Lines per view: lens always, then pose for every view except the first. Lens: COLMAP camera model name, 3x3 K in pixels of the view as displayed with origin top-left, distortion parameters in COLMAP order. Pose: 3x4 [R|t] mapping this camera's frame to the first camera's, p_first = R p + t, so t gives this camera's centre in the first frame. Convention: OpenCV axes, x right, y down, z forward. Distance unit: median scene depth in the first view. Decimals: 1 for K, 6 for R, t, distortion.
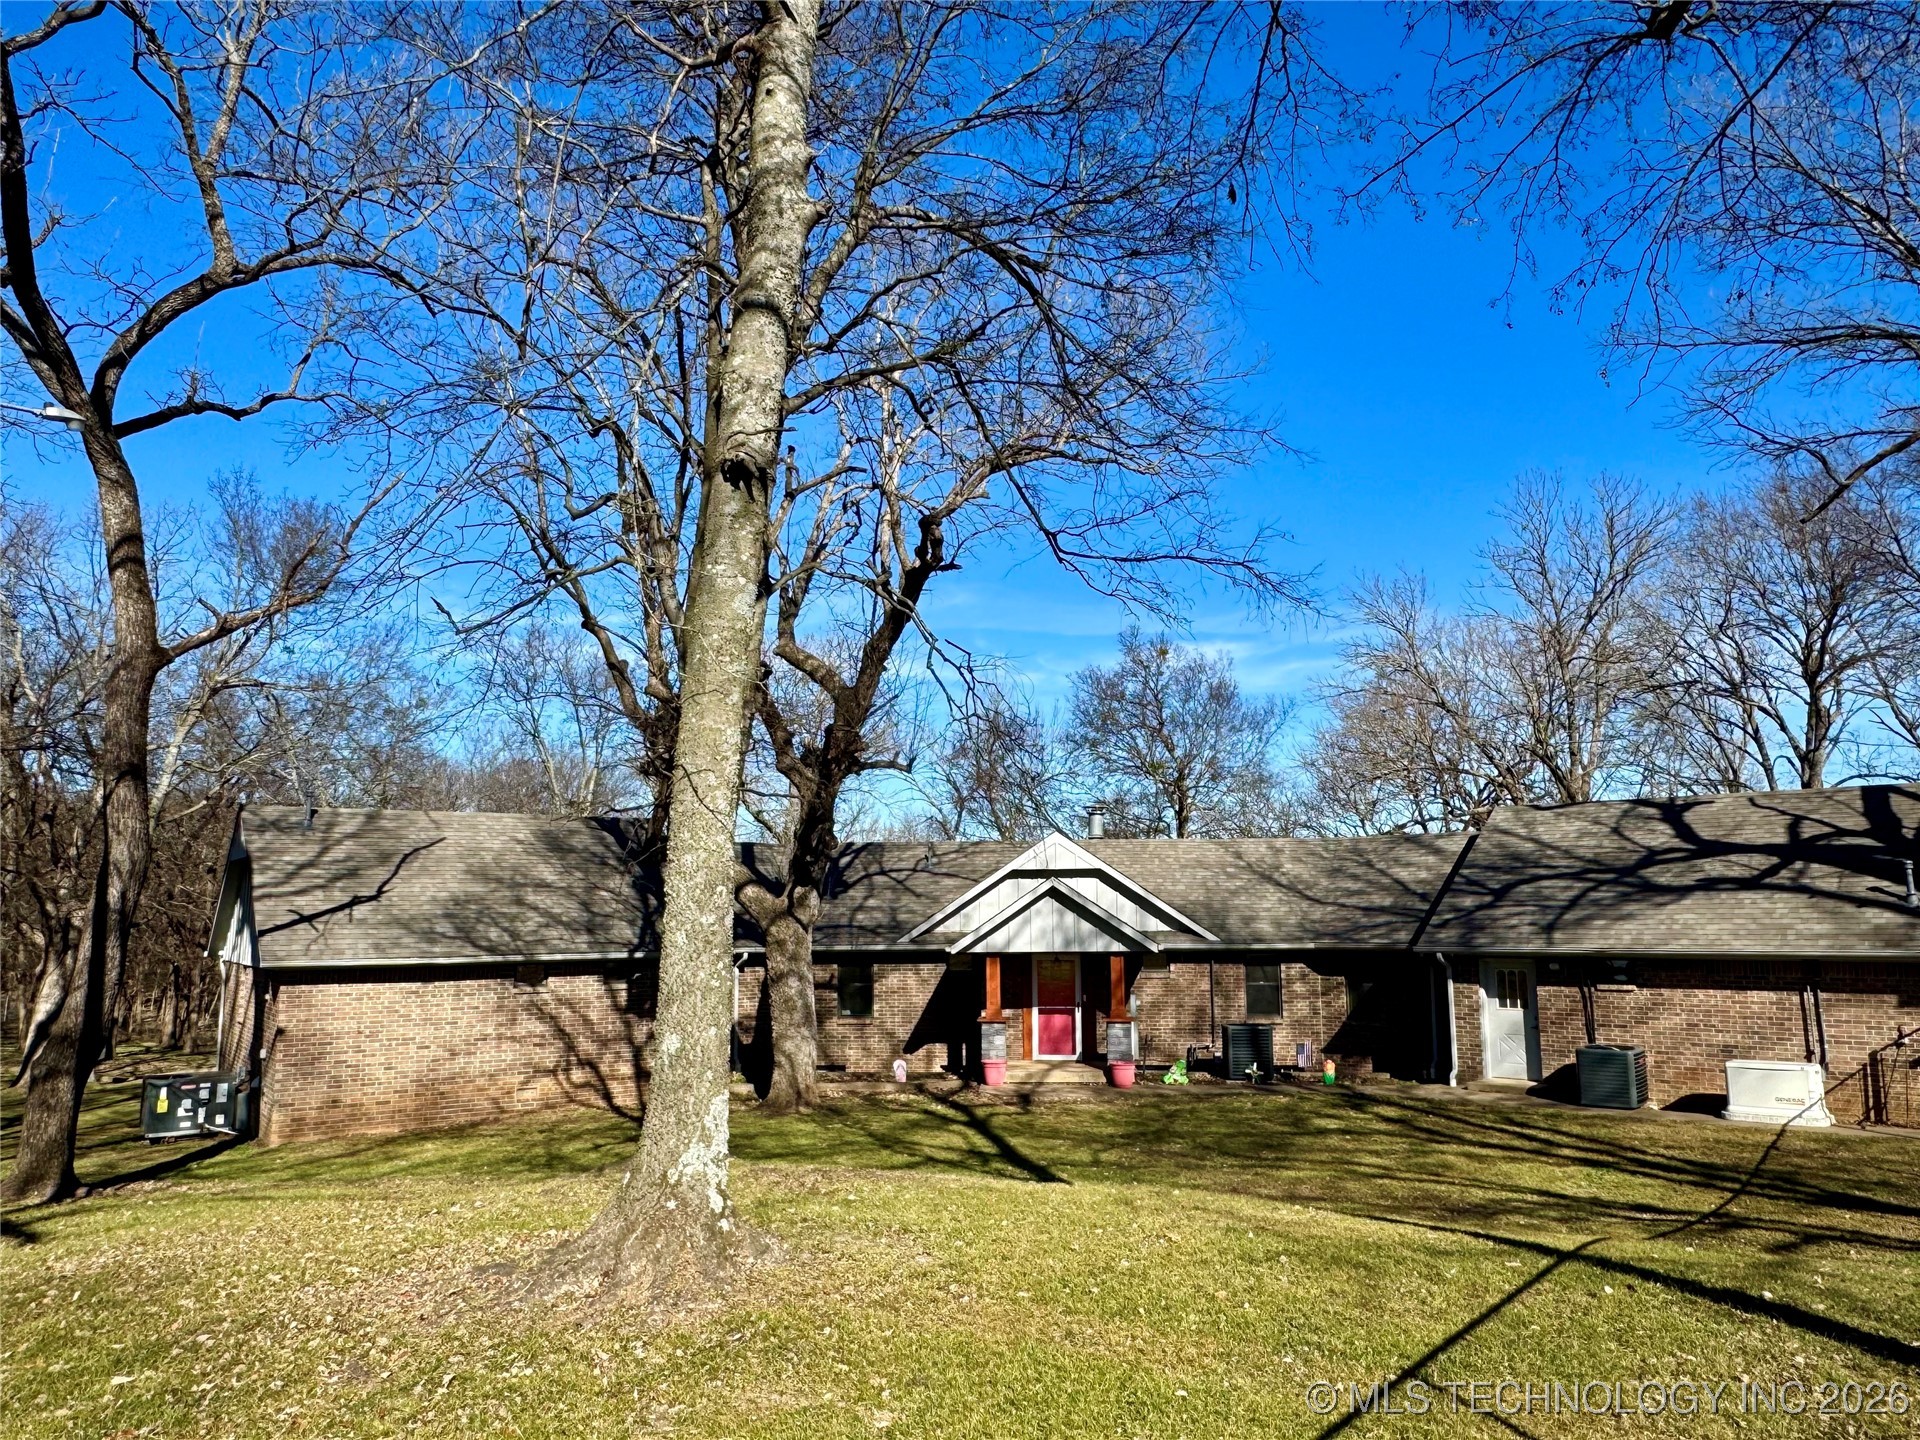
lens RADIAL K [[1331.4, 0, 956.2], [0, 1331.4, 725.0], [0, 0, 1]] dist [-0.007823, 0.000143]
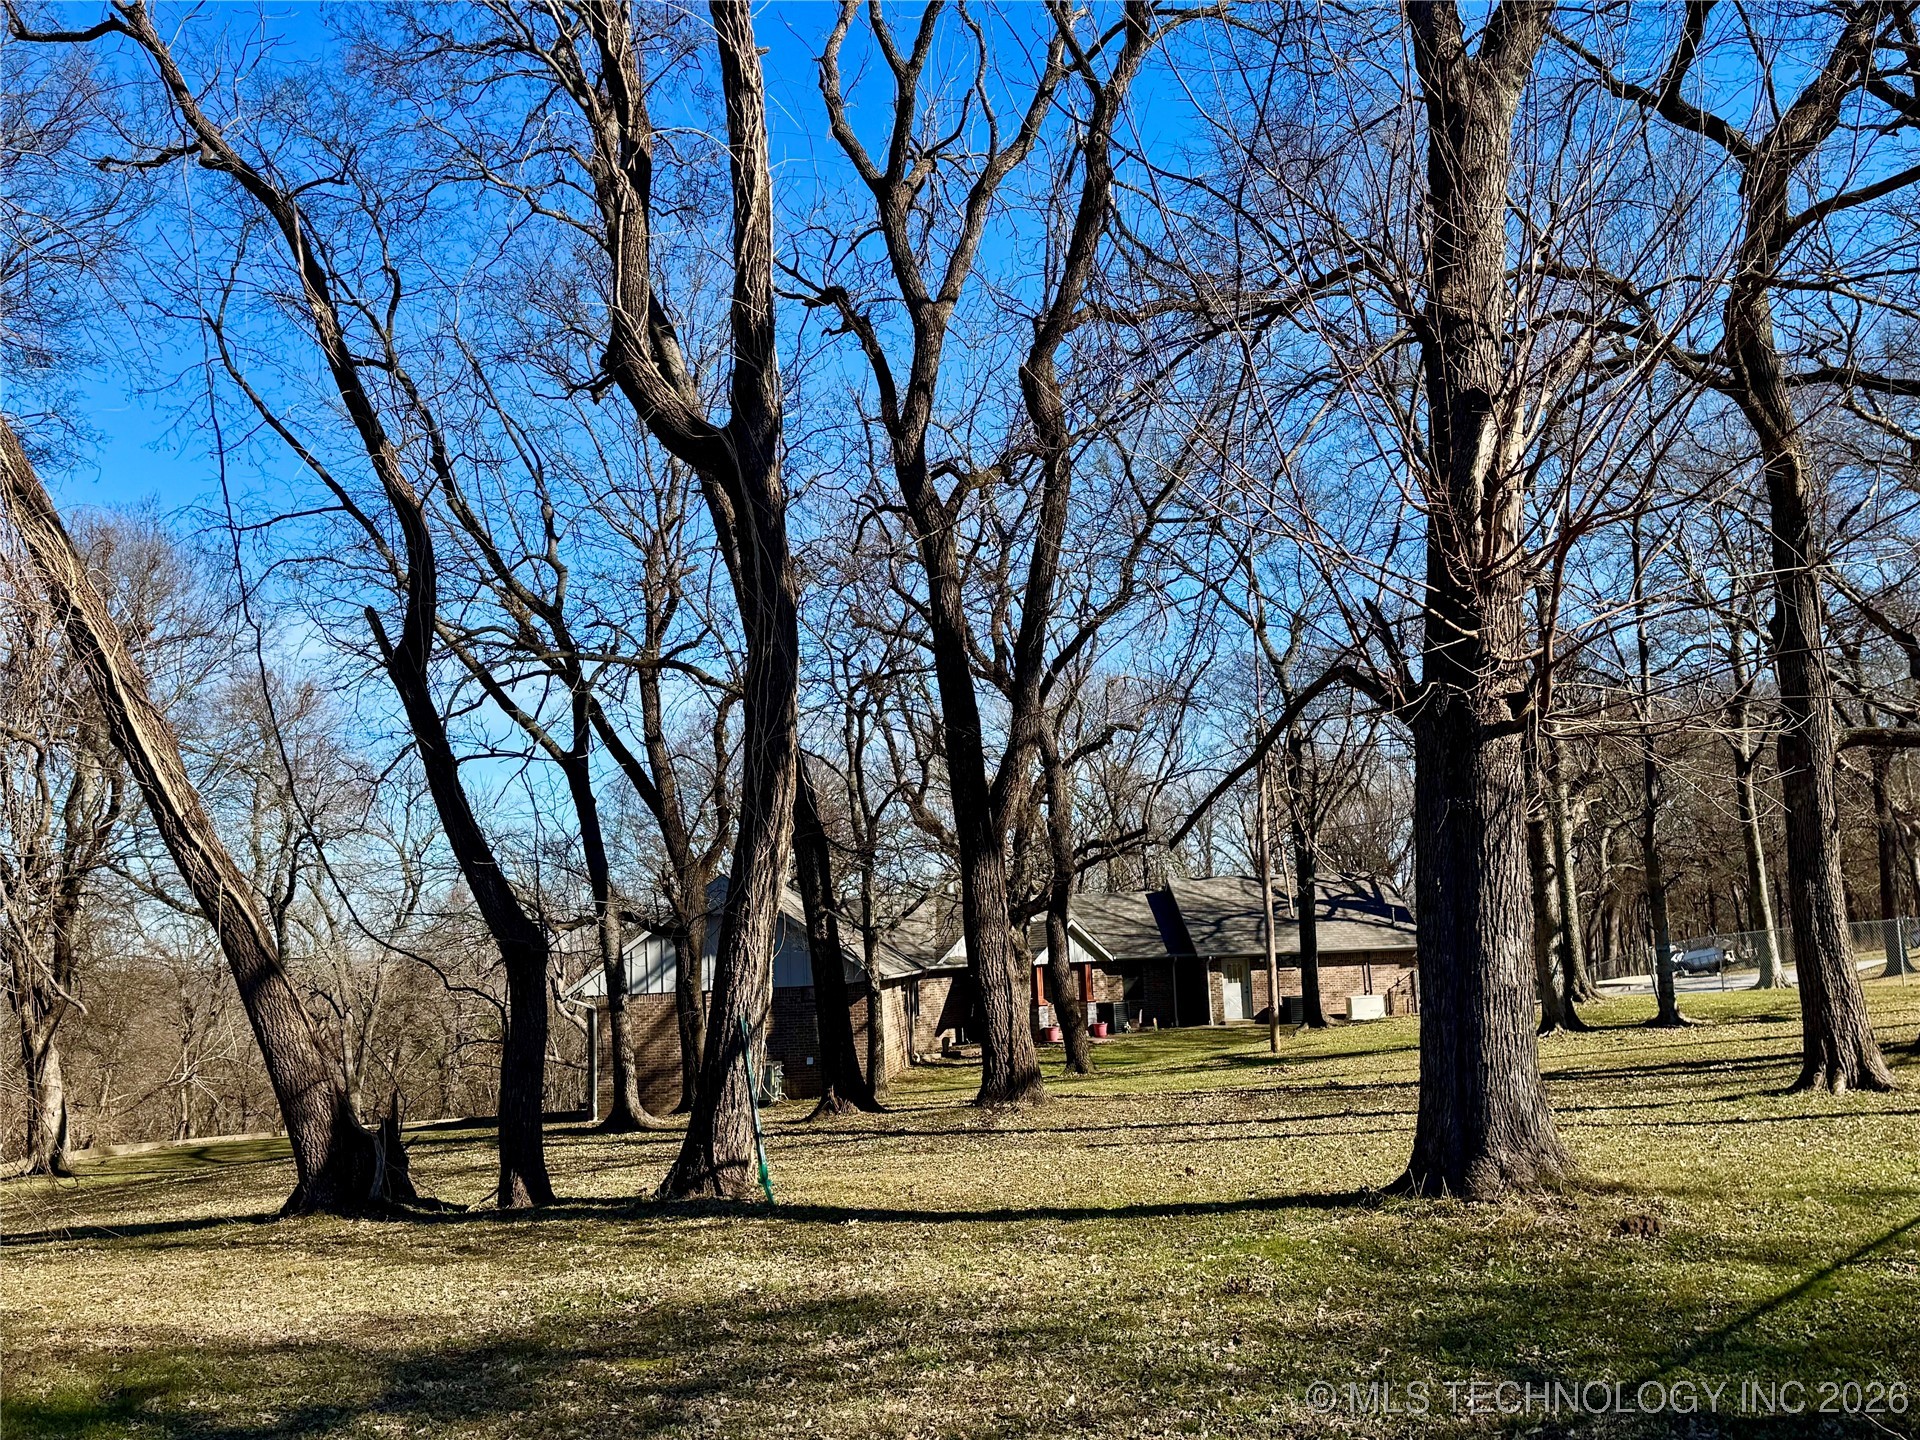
lens RADIAL K [[1803.4, 0, 959.9], [0, 1803.4, 718.8], [0, 0, 1]] dist [0.179871, -0.392108]
pose [[0.661755, 0.069246, 0.746516, -1.877199], [-0.067038, 0.997202, -0.033073, -0.061561], [-0.746717, -0.028159, 0.664545, -0.474912]]
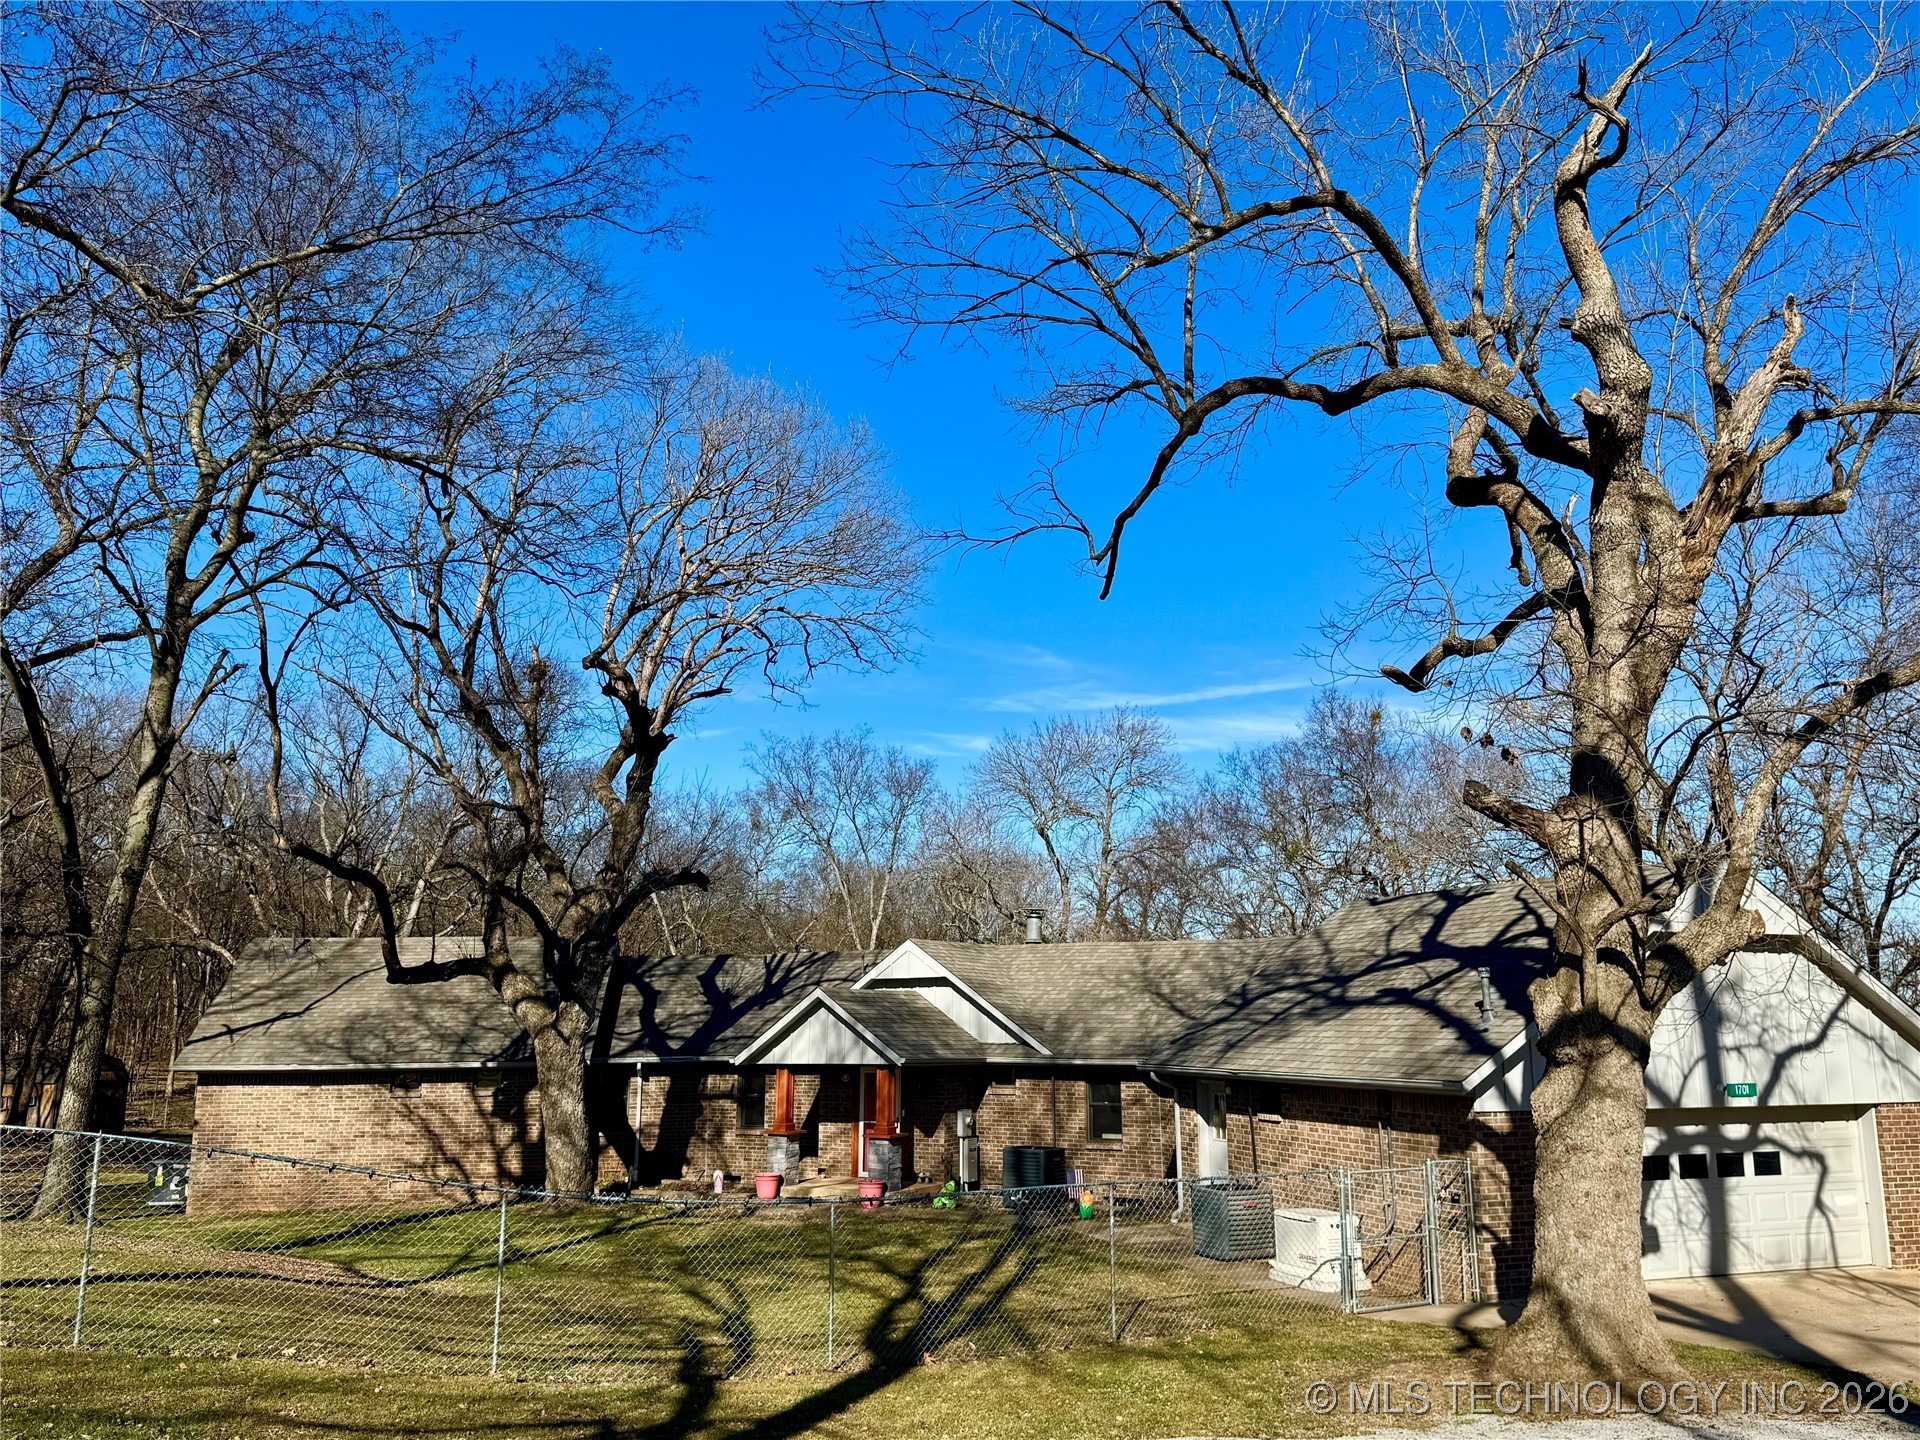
lens RADIAL K [[1526.6, 0, 971.4], [0, 1526.6, 723.0], [0, 0, 1]] dist [0.177479, -0.338323]
pose [[0.887762, -0.085067, -0.452374, 0.745652], [0.062841, 0.995972, -0.063966, -0.003997], [0.455993, 0.028358, 0.889531, 0.013318]]
